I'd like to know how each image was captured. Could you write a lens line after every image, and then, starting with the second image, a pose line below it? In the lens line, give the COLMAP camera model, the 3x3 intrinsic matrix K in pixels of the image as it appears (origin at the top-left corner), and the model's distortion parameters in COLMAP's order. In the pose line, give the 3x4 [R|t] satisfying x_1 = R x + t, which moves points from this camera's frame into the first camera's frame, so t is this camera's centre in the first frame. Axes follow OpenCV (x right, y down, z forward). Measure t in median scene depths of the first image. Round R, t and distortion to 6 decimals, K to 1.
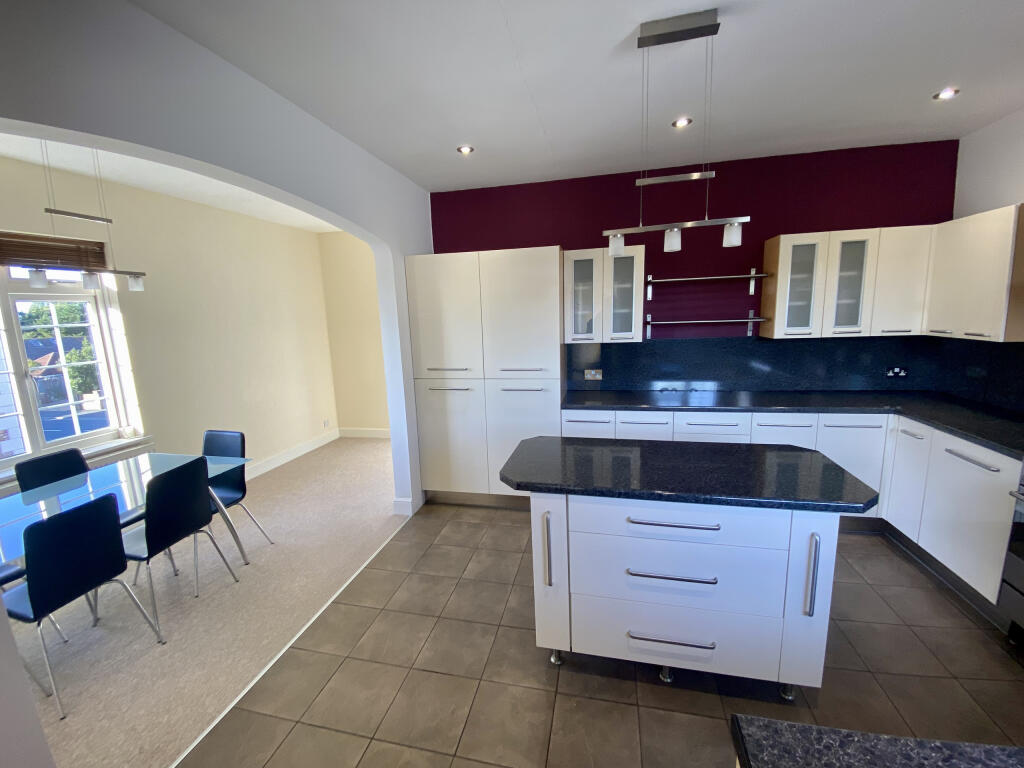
lens RADIAL K [[423.3, 0, 504.7], [0, 423.3, 386.2], [0, 0, 1]] dist [-0.001195, -0.001935]
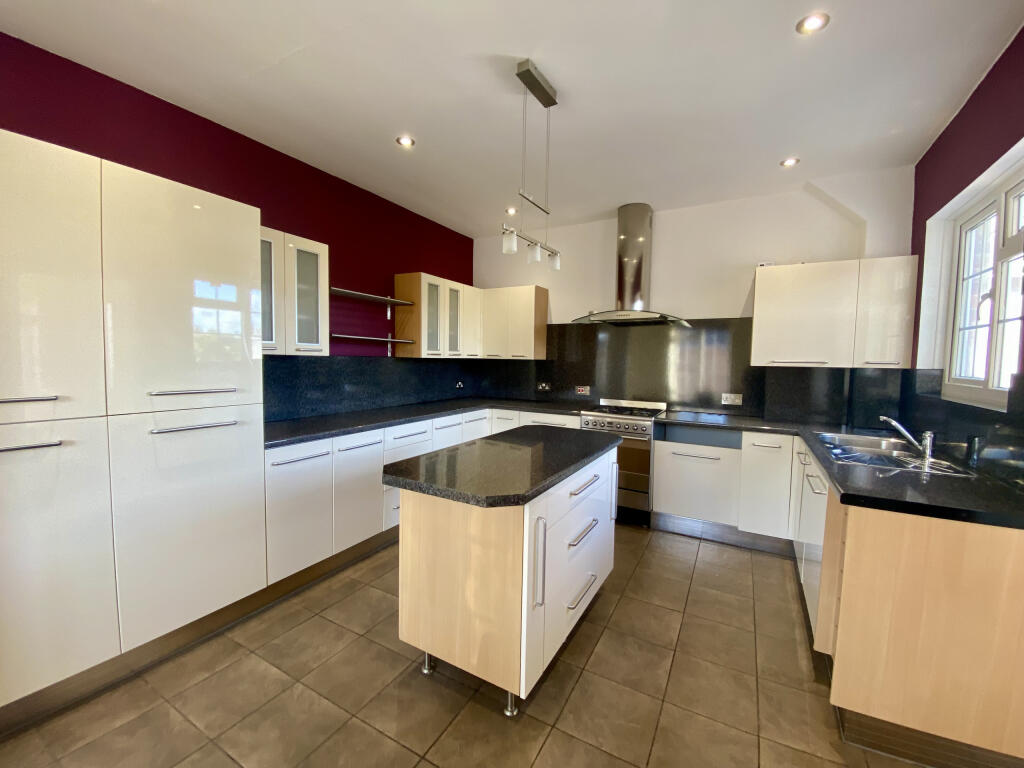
lens RADIAL K [[423.3, 0, 514.3], [0, 423.3, 387.1], [0, 0, 1]] dist [-0.001195, -0.001935]
pose [[0.261648, -0.019706, 0.964962, -0.427832], [0.133582, 0.990909, -0.015985, 0.021836], [-0.955875, 0.133084, 0.261902, 0.448997]]
